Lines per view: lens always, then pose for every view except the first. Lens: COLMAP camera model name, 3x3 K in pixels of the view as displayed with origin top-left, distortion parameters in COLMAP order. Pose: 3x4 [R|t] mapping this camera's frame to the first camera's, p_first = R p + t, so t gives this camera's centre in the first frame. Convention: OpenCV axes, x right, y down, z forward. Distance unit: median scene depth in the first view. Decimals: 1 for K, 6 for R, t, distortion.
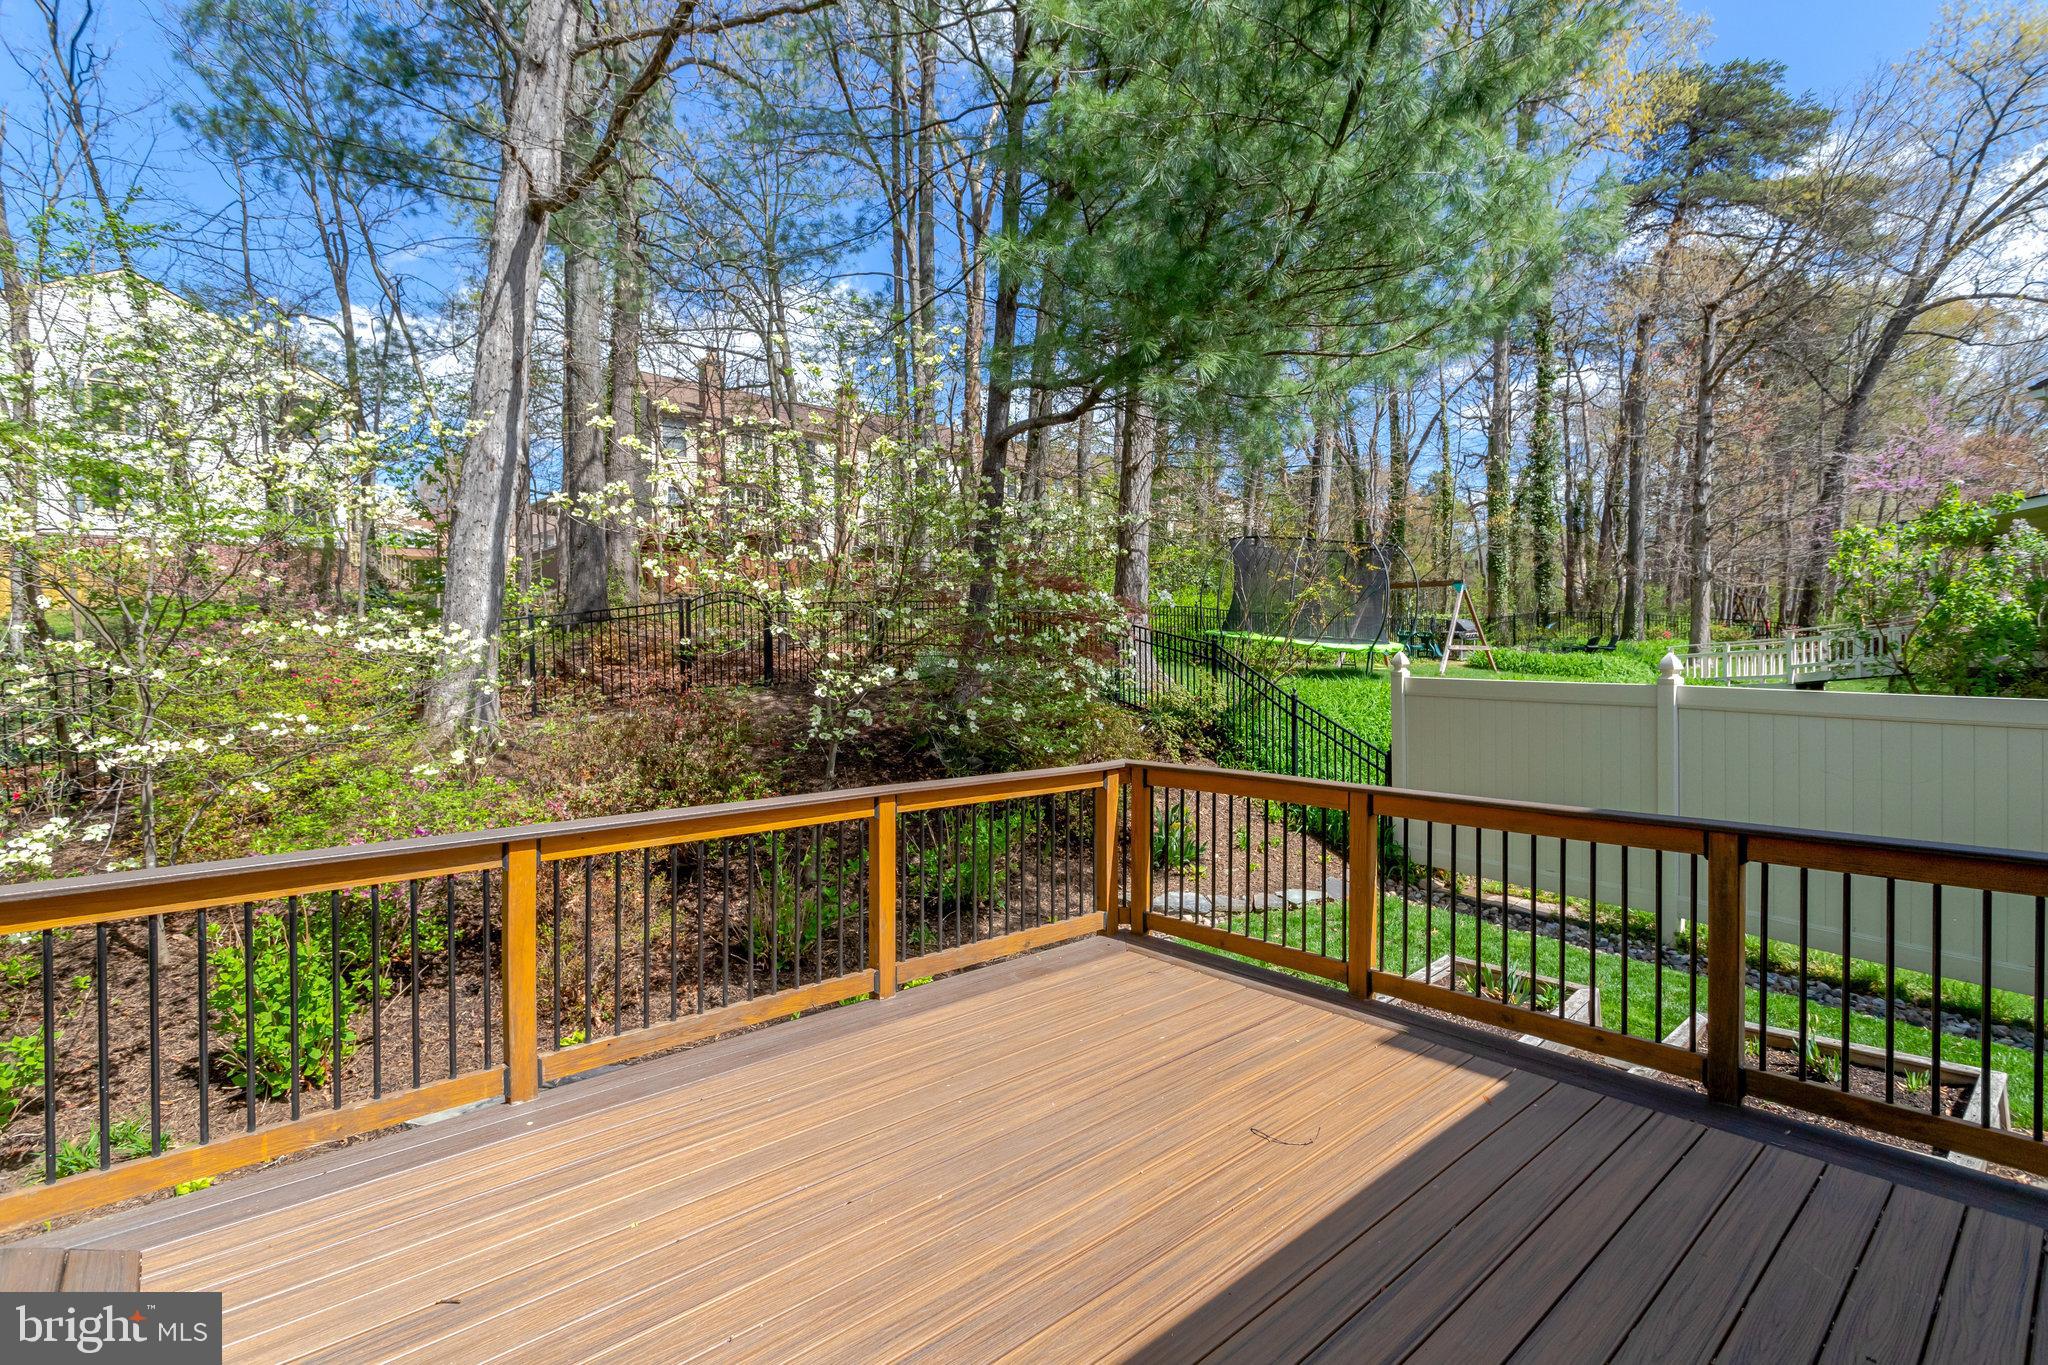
lens RADIAL K [[966.5, 0, 1024.0], [0, 966.5, 682.5], [0, 0, 1]] dist [0.002068, 0.001537]
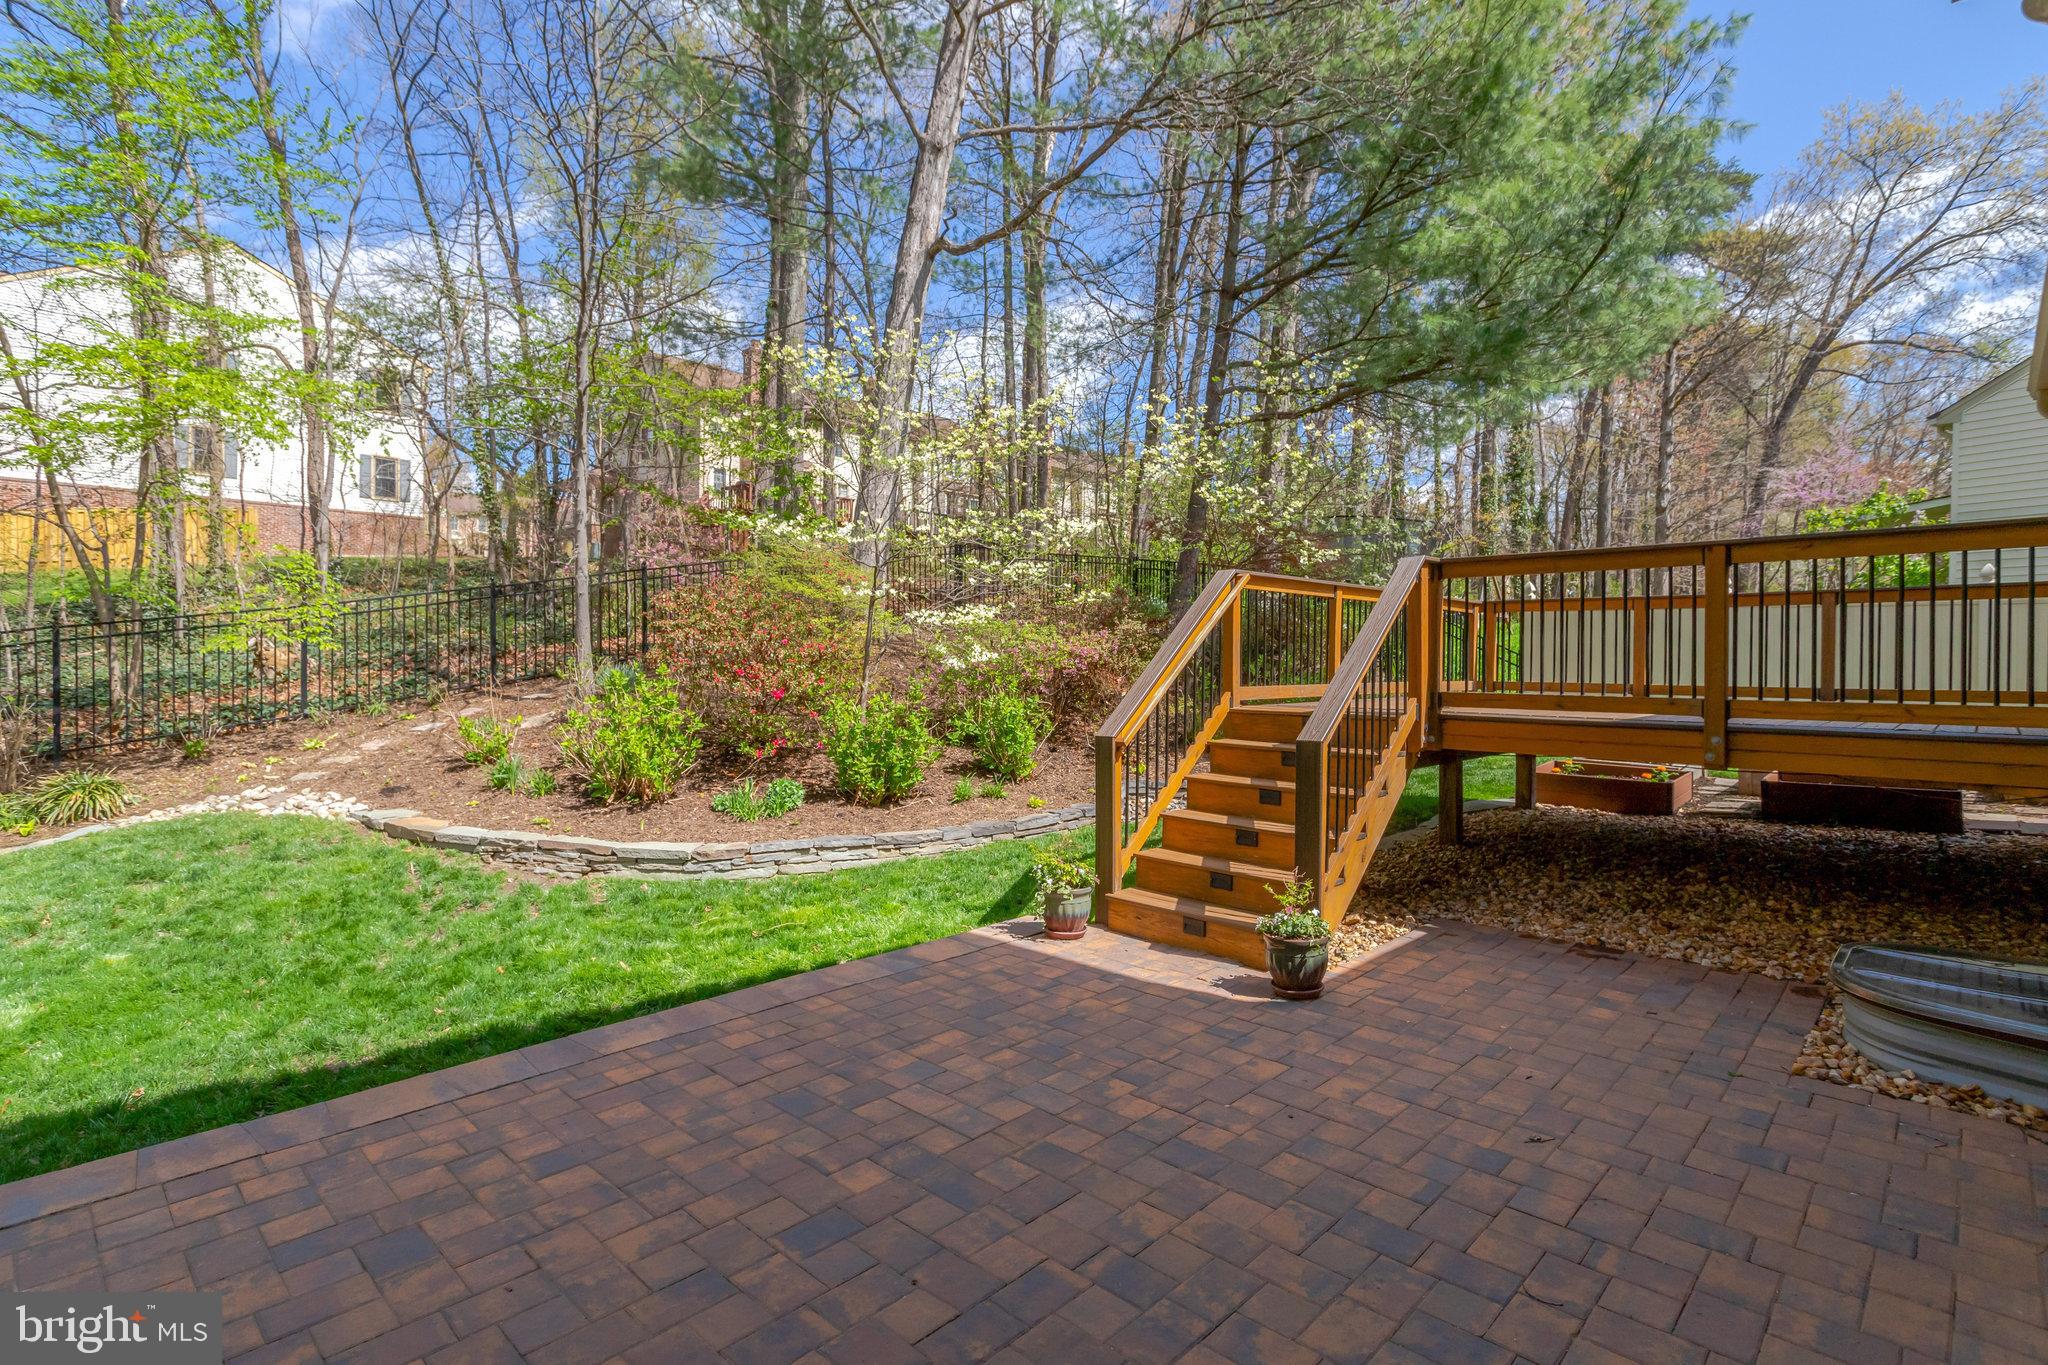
lens RADIAL K [[992.6, 0, 1037.0], [0, 992.6, 669.9], [0, 0, 1]] dist [0.000475, 0.000296]
pose [[0.996508, 0.015894, 0.081966, -0.169652], [-0.014532, 0.999747, -0.017196, 0.049760], [-0.082219, 0.015945, 0.996487, -0.156345]]
